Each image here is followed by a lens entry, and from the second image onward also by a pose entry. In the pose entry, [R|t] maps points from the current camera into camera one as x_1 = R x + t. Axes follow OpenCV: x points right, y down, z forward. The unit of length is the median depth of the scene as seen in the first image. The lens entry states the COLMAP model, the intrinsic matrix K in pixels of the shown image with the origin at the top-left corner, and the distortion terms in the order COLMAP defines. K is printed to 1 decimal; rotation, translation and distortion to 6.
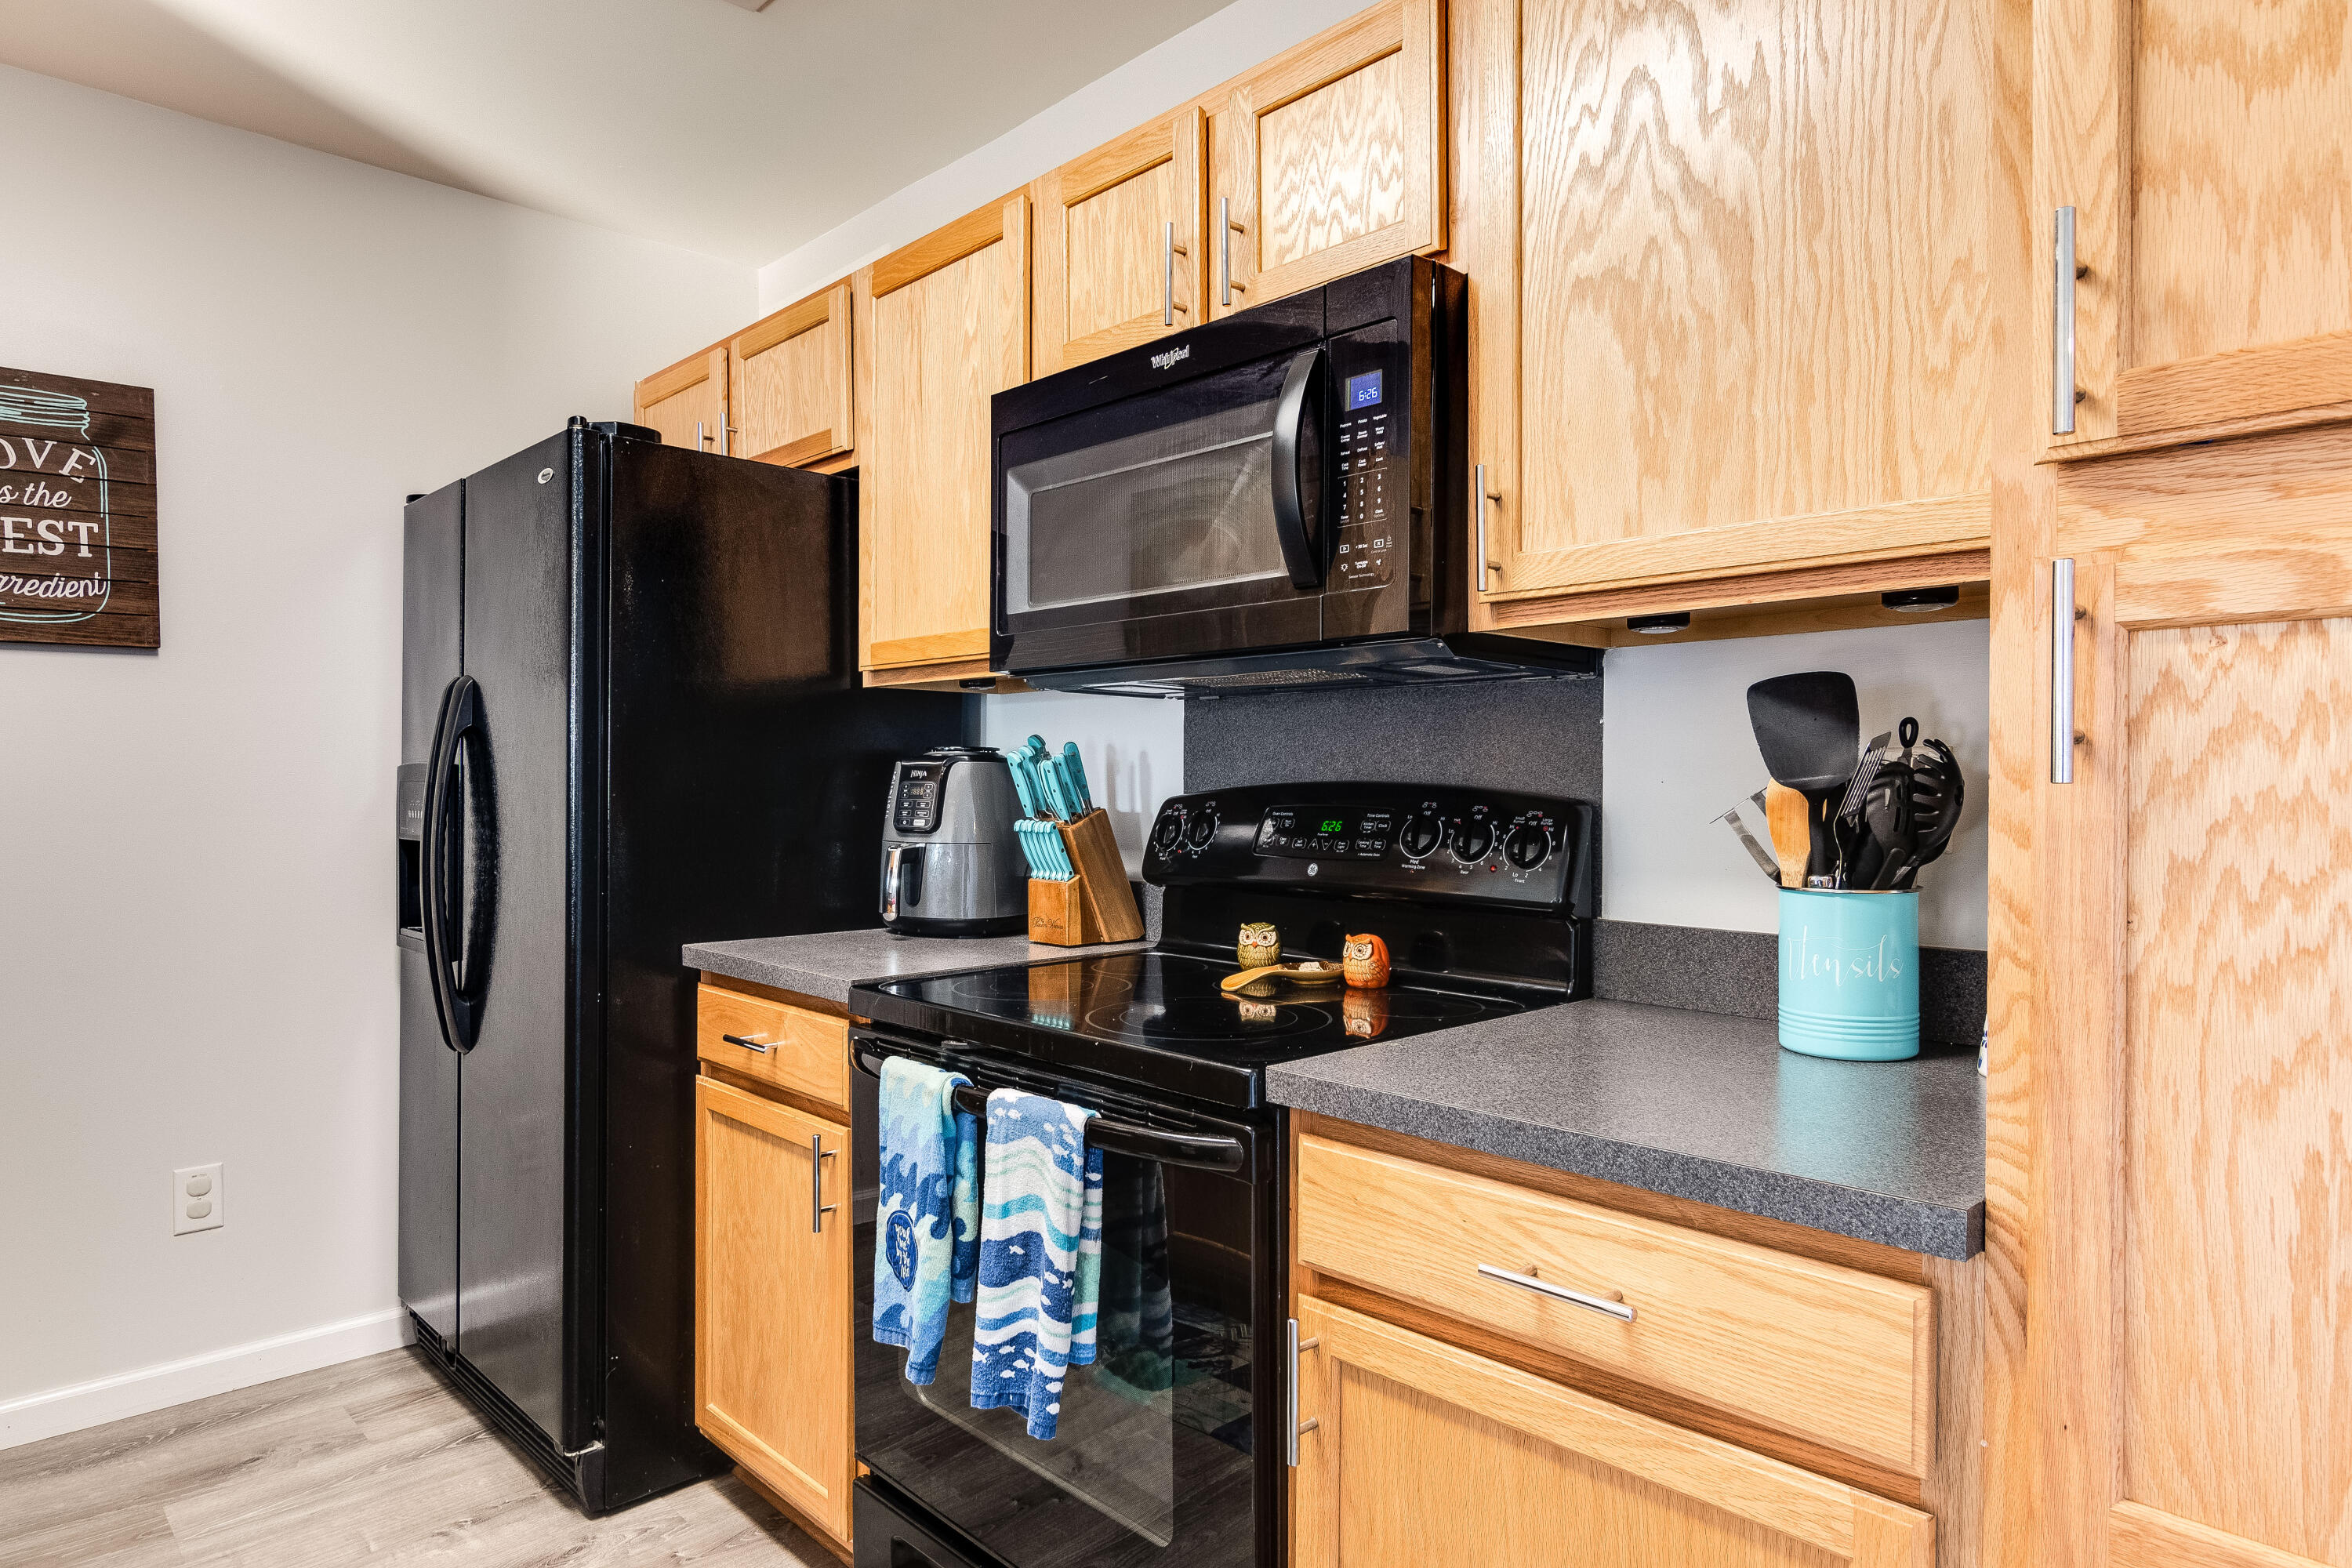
lens RADIAL K [[1365.2, 0, 1160.1], [0, 1365.2, 791.0], [0, 0, 1]] dist [-0.004203, 0.006864]
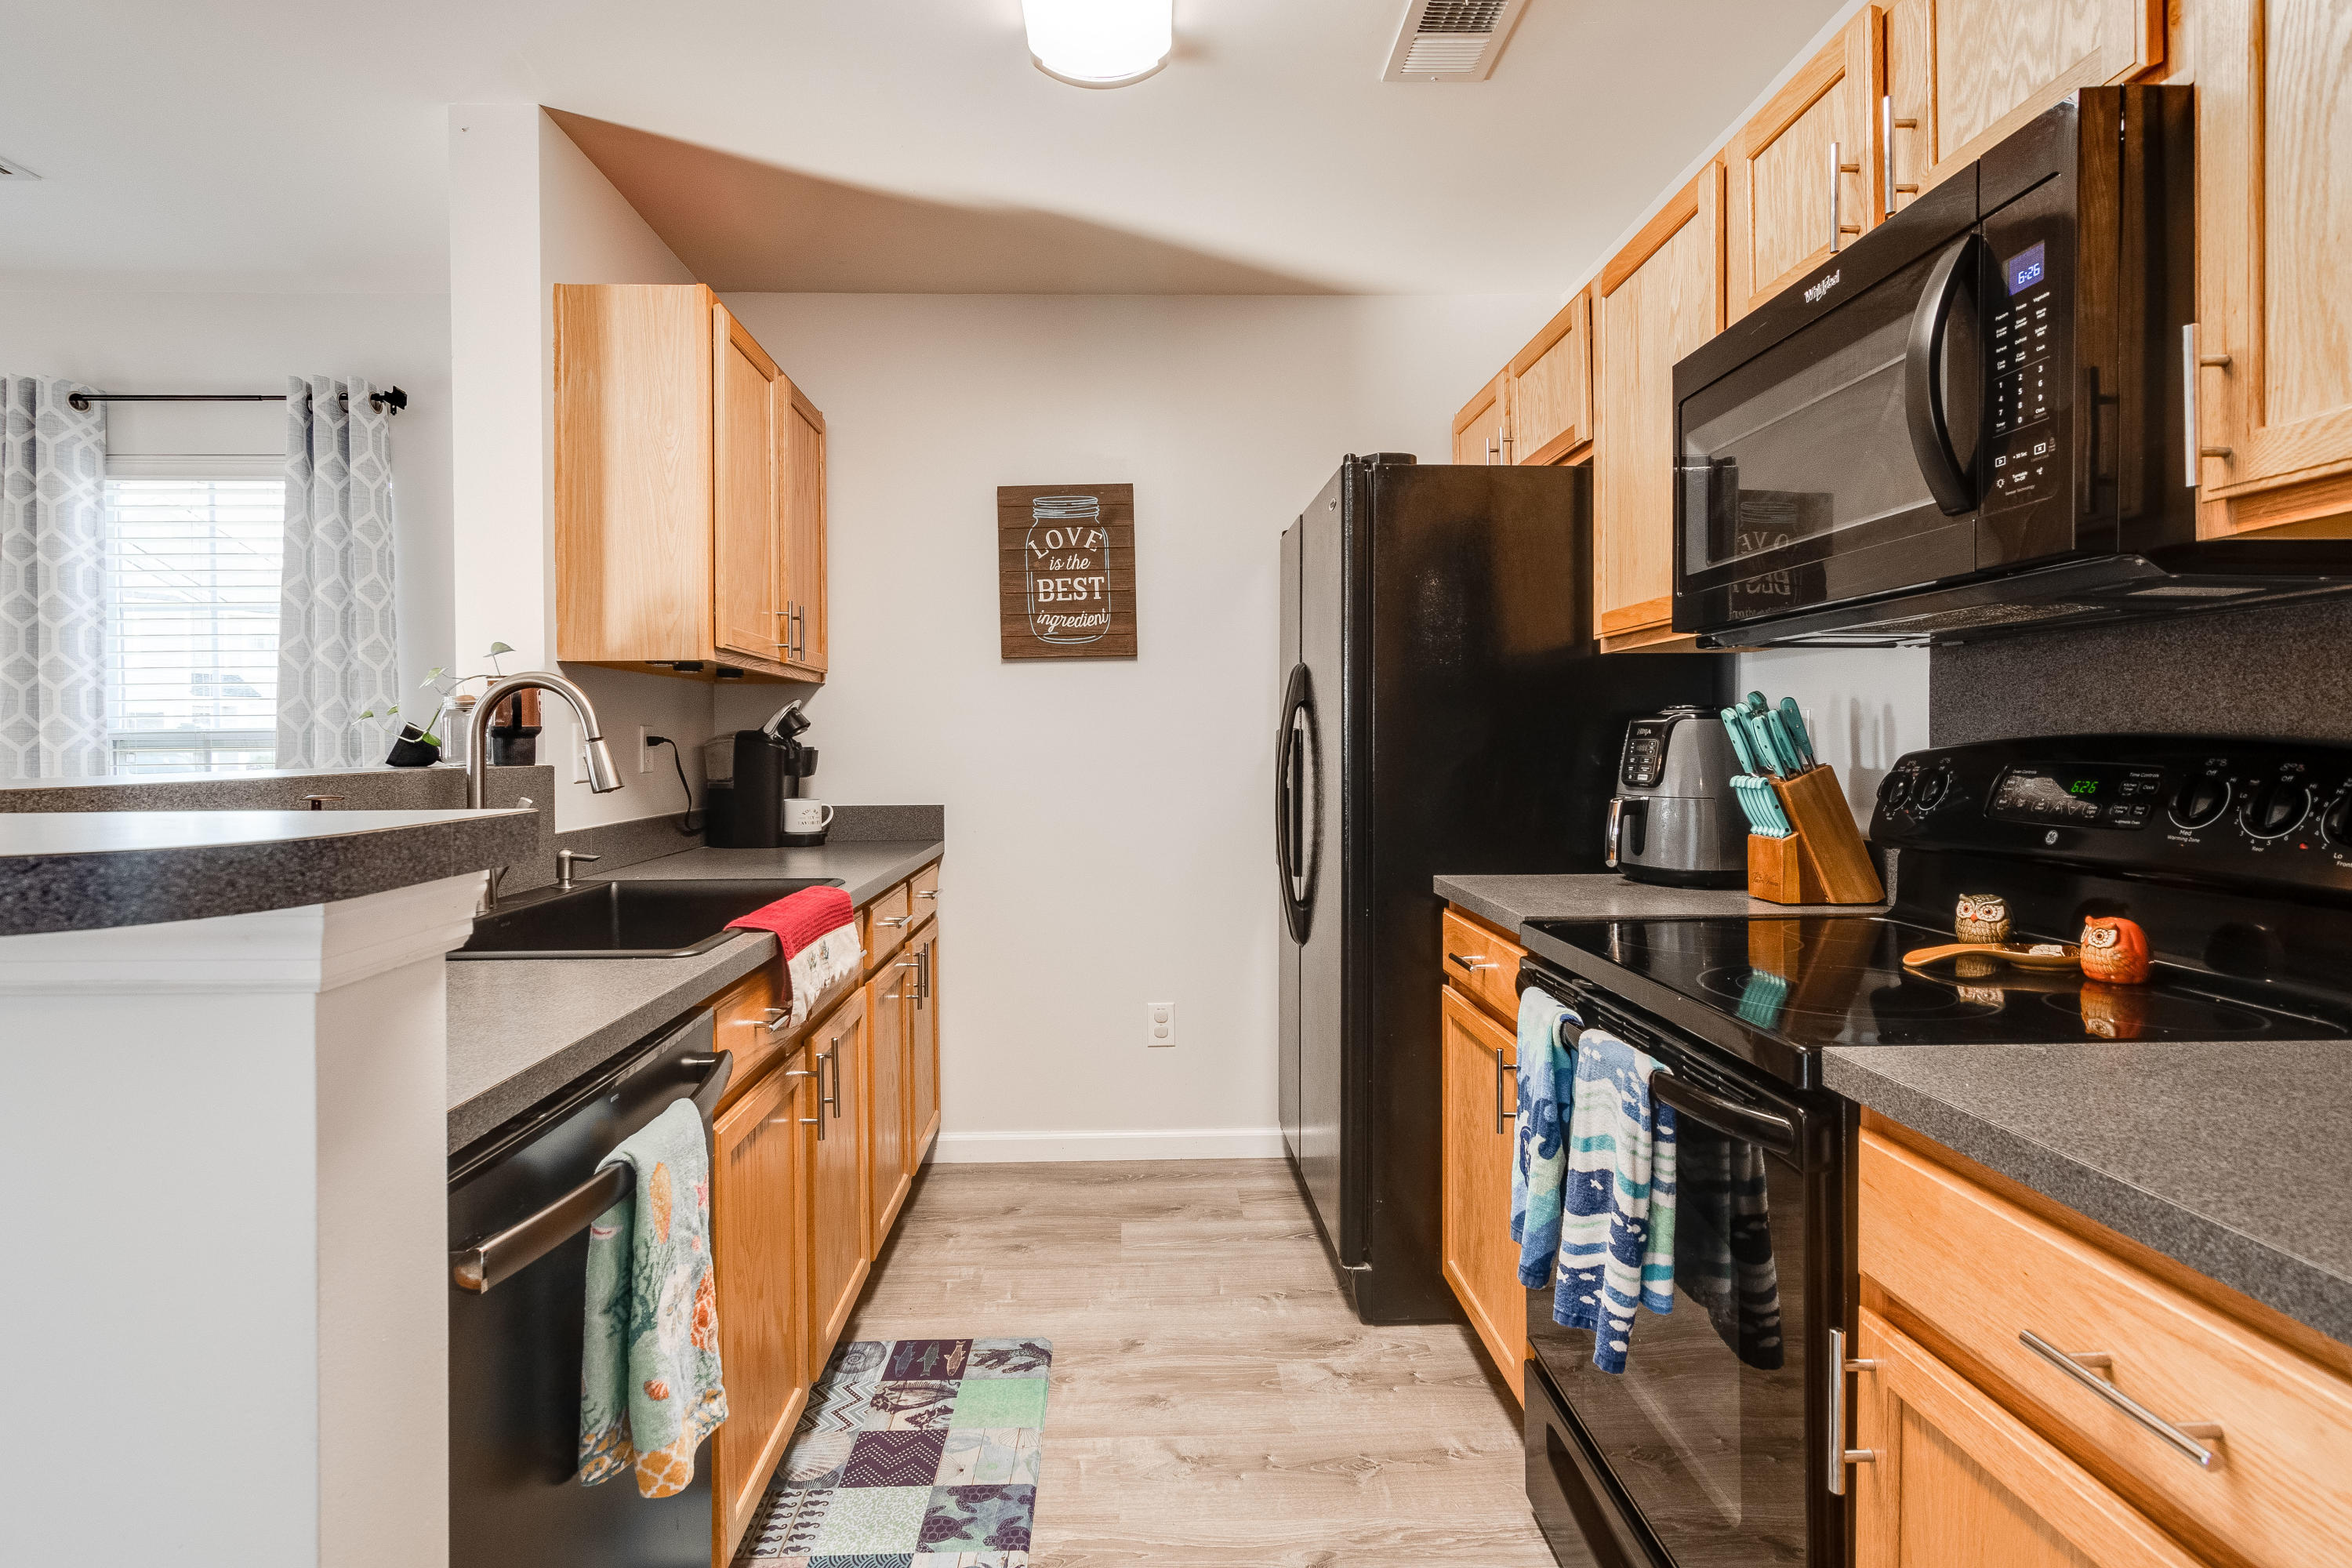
lens RADIAL K [[1151.3, 0, 1163.5], [0, 1151.3, 753.9], [0, 0, 1]] dist [-0.002227, 0.001939]
pose [[0.750581, -0.000994, -0.660777, 0.160125], [0.003607, 0.999990, 0.002593, 0.001373], [0.660768, -0.004330, 0.750578, 0.082616]]
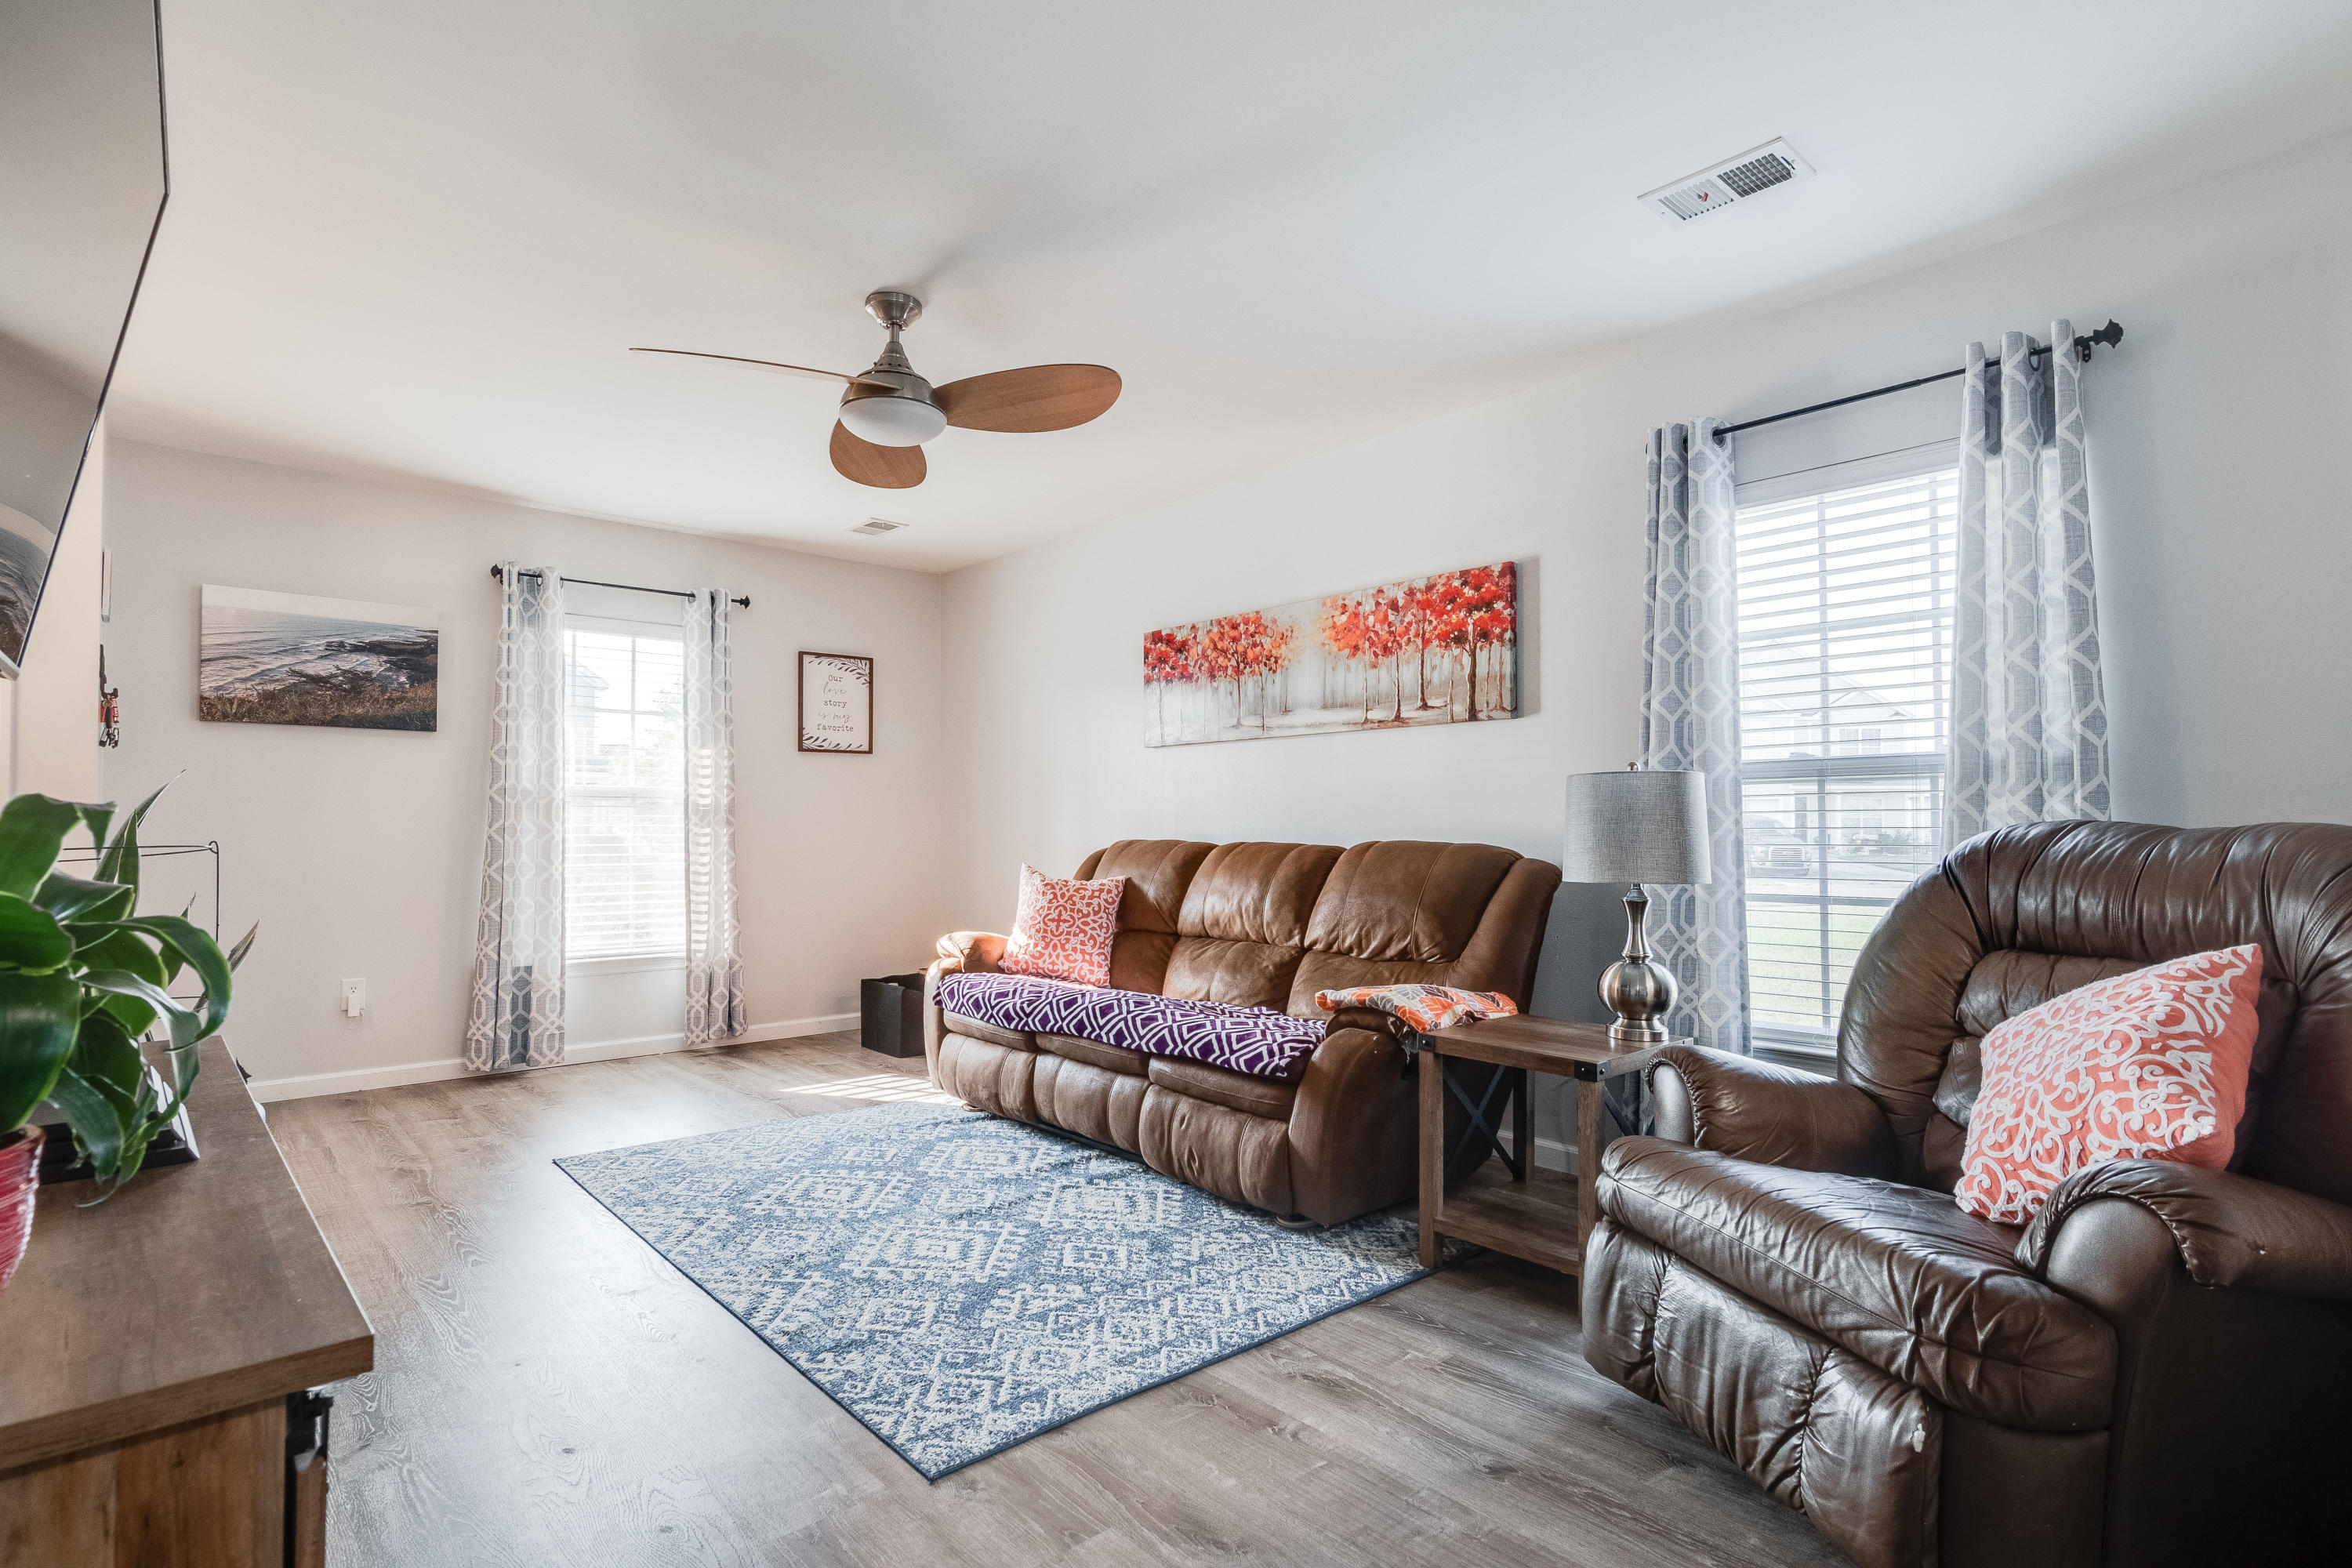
lens RADIAL K [[1151.3, 0, 1160.8], [0, 1151.3, 800.3], [0, 0, 1]] dist [-0.002227, 0.001939]
pose [[-0.022856, -0.023443, -0.999464, -0.380117], [-0.007063, 0.999704, -0.023287, 0.066881], [0.999714, 0.006527, -0.023015, -0.444057]]
